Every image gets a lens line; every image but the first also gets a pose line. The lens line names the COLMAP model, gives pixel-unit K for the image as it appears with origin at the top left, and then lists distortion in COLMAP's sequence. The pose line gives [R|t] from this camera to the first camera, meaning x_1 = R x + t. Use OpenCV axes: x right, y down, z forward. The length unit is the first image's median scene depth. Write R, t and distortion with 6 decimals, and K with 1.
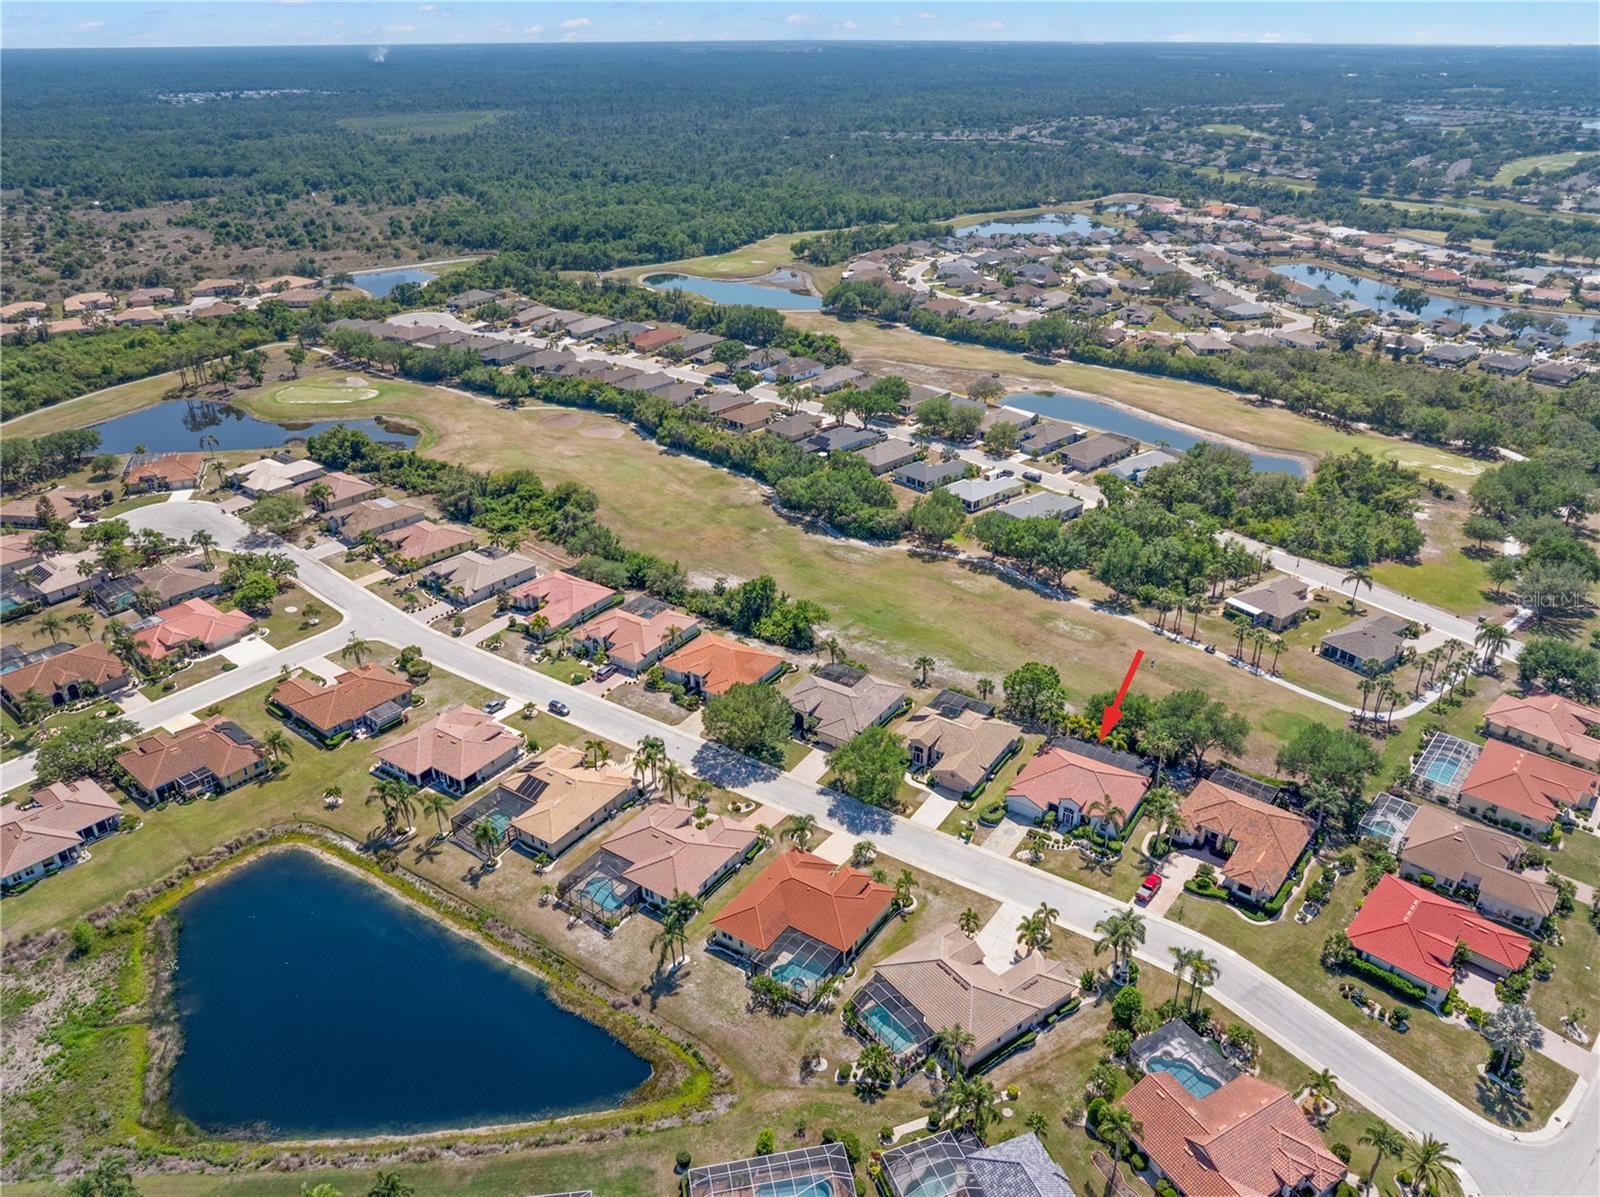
lens RADIAL K [[1124.8, 0, 805.5], [0, 1124.8, 596.0], [0, 0, 1]] dist [-0.035370, -0.001858]
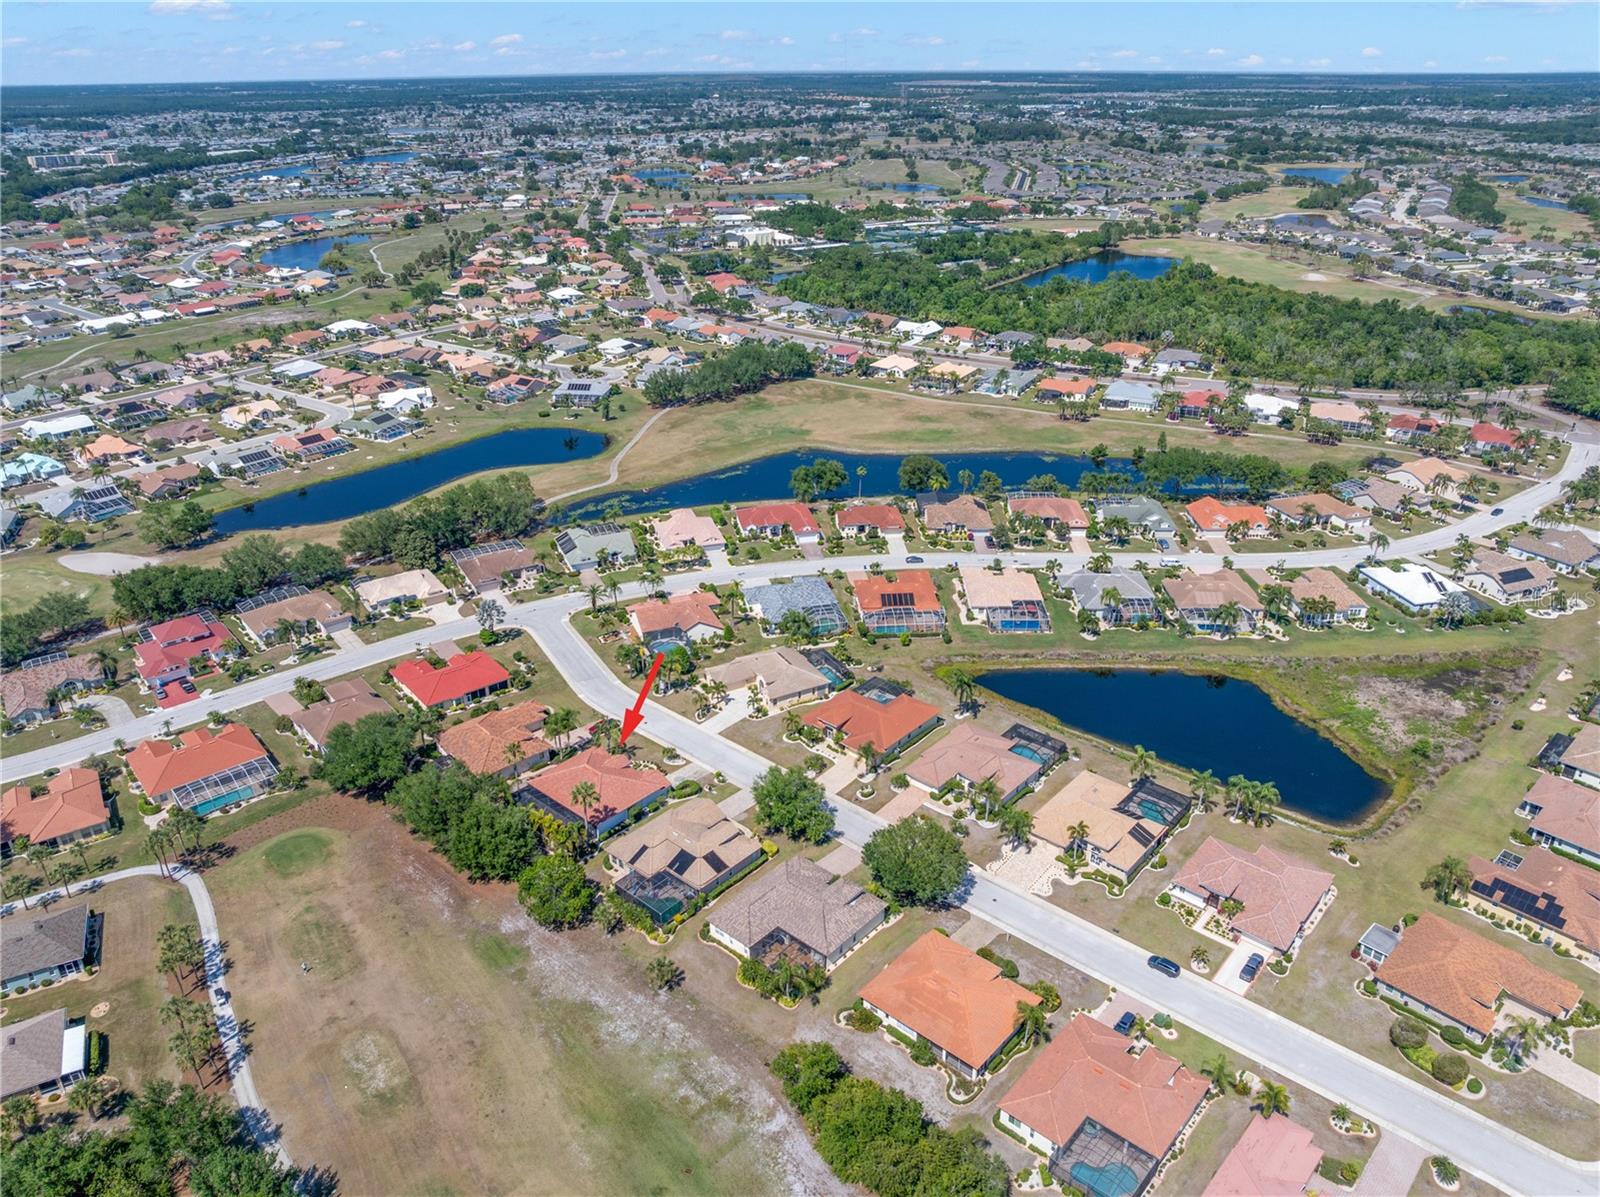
lens RADIAL K [[1126.6, 0, 800.0], [0, 1126.6, 598.5], [0, 0, 1]] dist [-0.031440, 0.003881]
pose [[-0.990040, -0.051811, 0.130906, -0.050372], [0.072425, 0.609918, 0.789148, -0.509887], [-0.120729, 0.790769, -0.600091, 0.992264]]
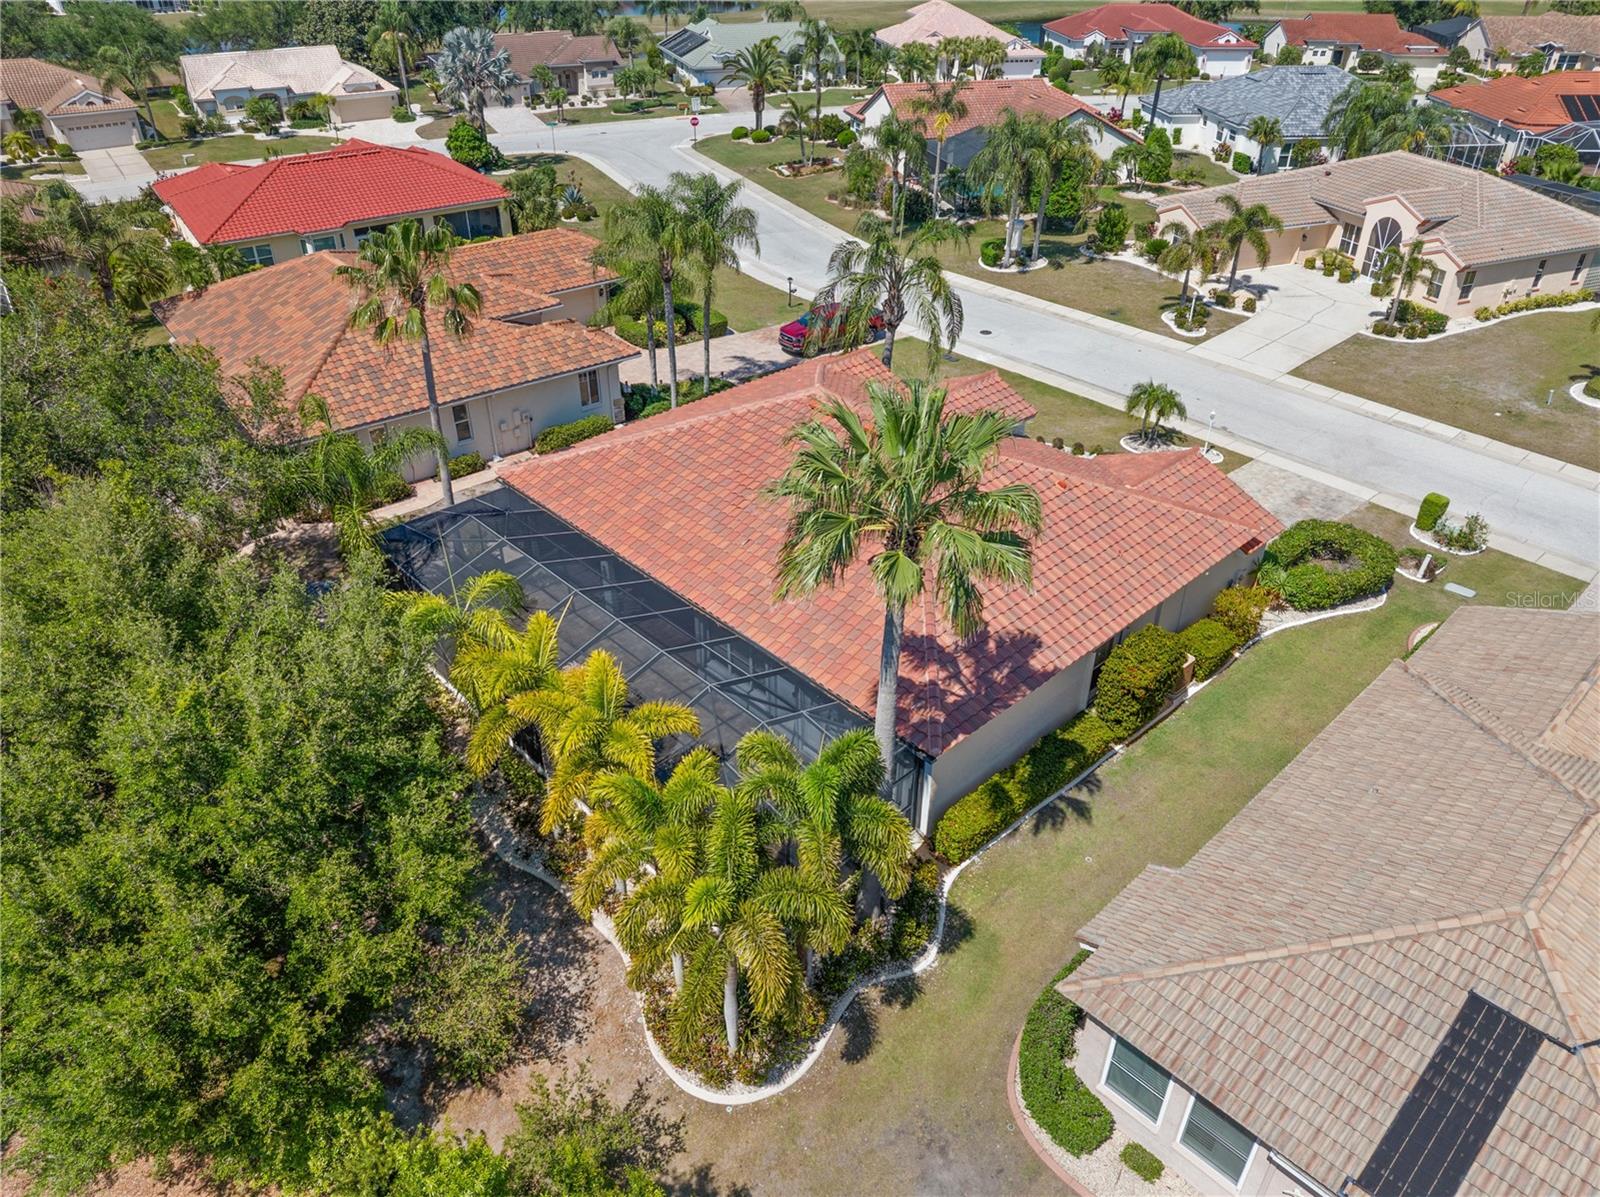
lens RADIAL K [[1124.8, 0, 805.5], [0, 1124.8, 596.0], [0, 0, 1]] dist [-0.035370, -0.001858]
pose [[-0.973936, -0.126507, 0.188266, 0.145614], [0.100716, 0.502507, 0.858687, 0.007476], [-0.203235, 0.855267, -0.476669, 0.745994]]
